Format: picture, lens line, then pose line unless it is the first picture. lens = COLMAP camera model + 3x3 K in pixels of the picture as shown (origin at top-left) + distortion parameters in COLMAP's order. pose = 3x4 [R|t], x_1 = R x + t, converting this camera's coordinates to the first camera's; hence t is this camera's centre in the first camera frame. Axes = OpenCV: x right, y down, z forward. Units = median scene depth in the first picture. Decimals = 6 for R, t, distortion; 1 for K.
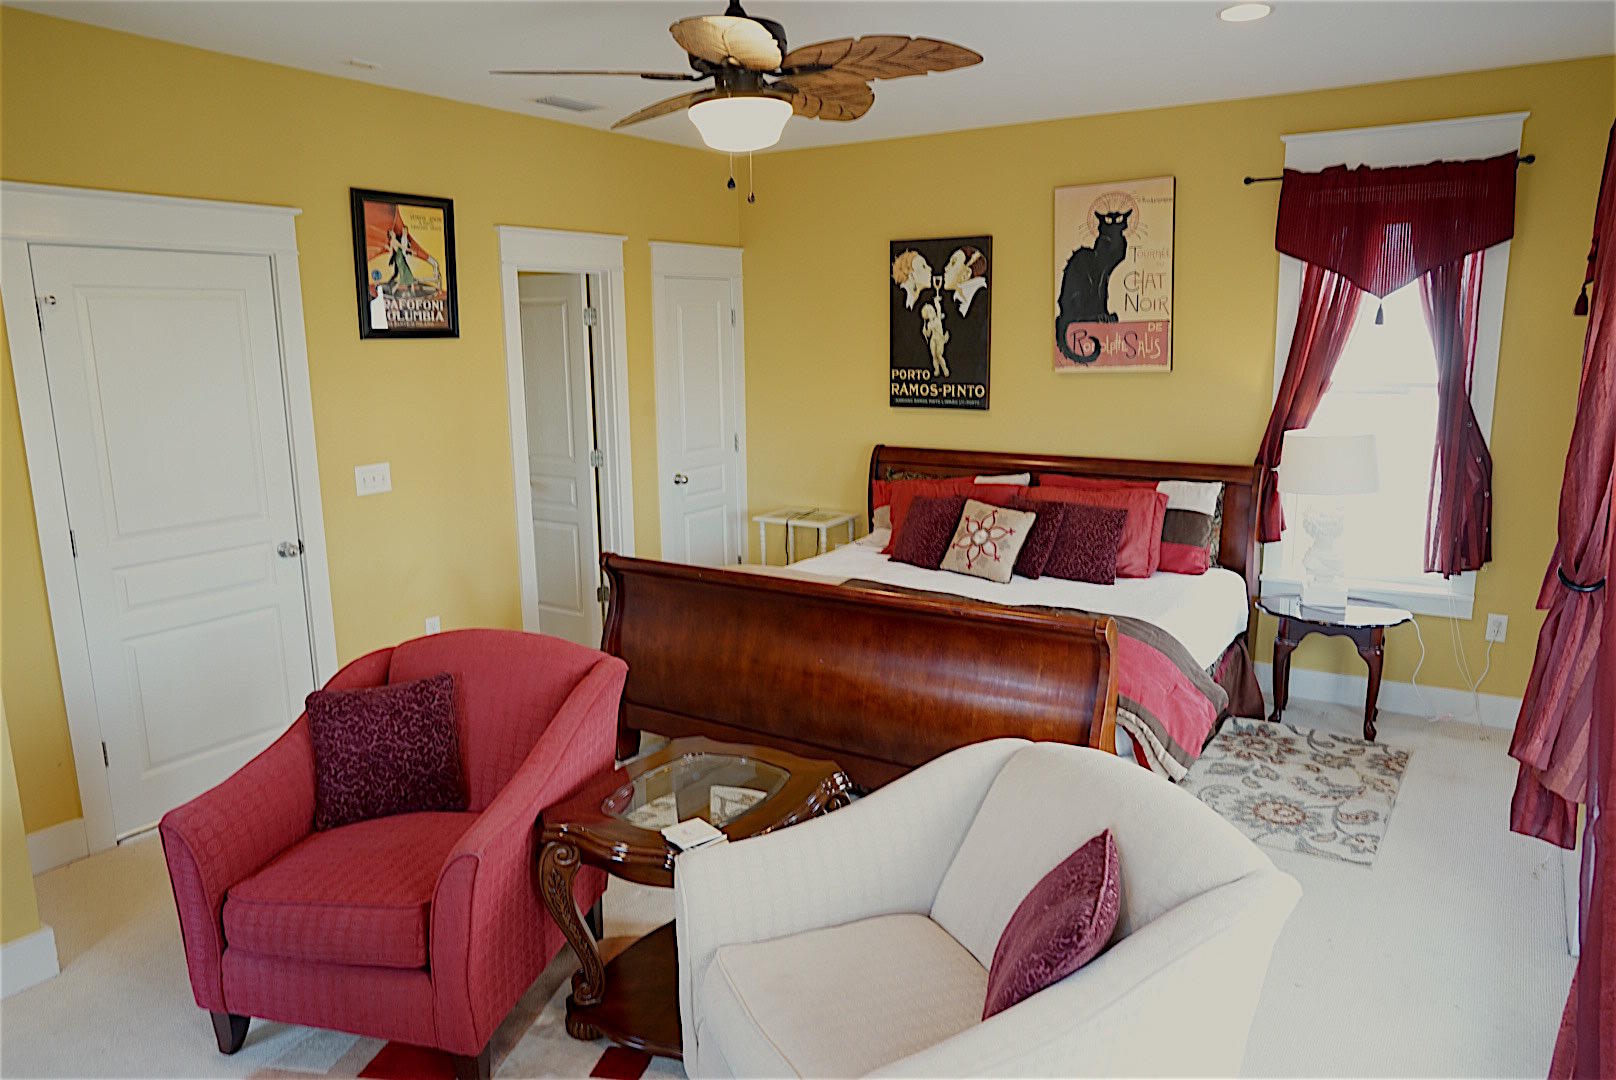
lens RADIAL K [[1099.8, 0, 815.8], [0, 1099.8, 551.6], [0, 0, 1]] dist [-0.064141, 0.059430]
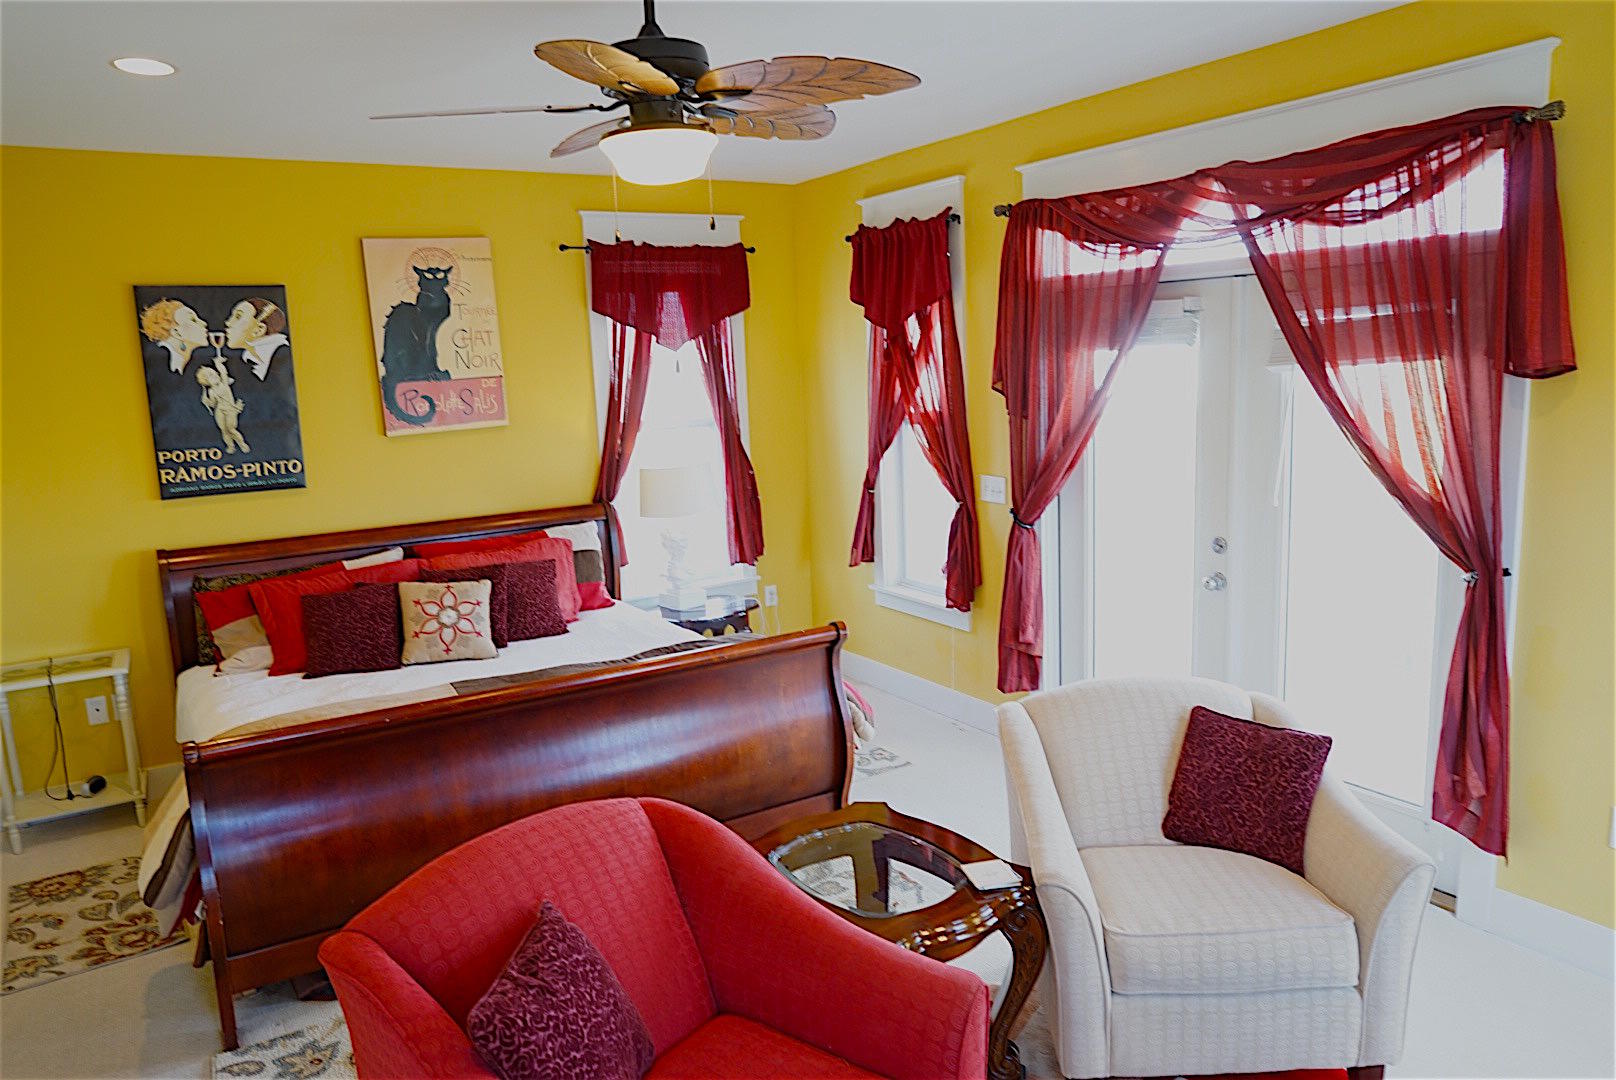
lens RADIAL K [[1099.8, 0, 815.8], [0, 1099.8, 551.6], [0, 0, 1]] dist [-0.064141, 0.059430]
pose [[0.425647, -0.164876, 0.889742, -0.468535], [0.209195, 0.974554, 0.080514, -0.068365], [-0.880376, 0.151858, 0.449307, 0.288187]]
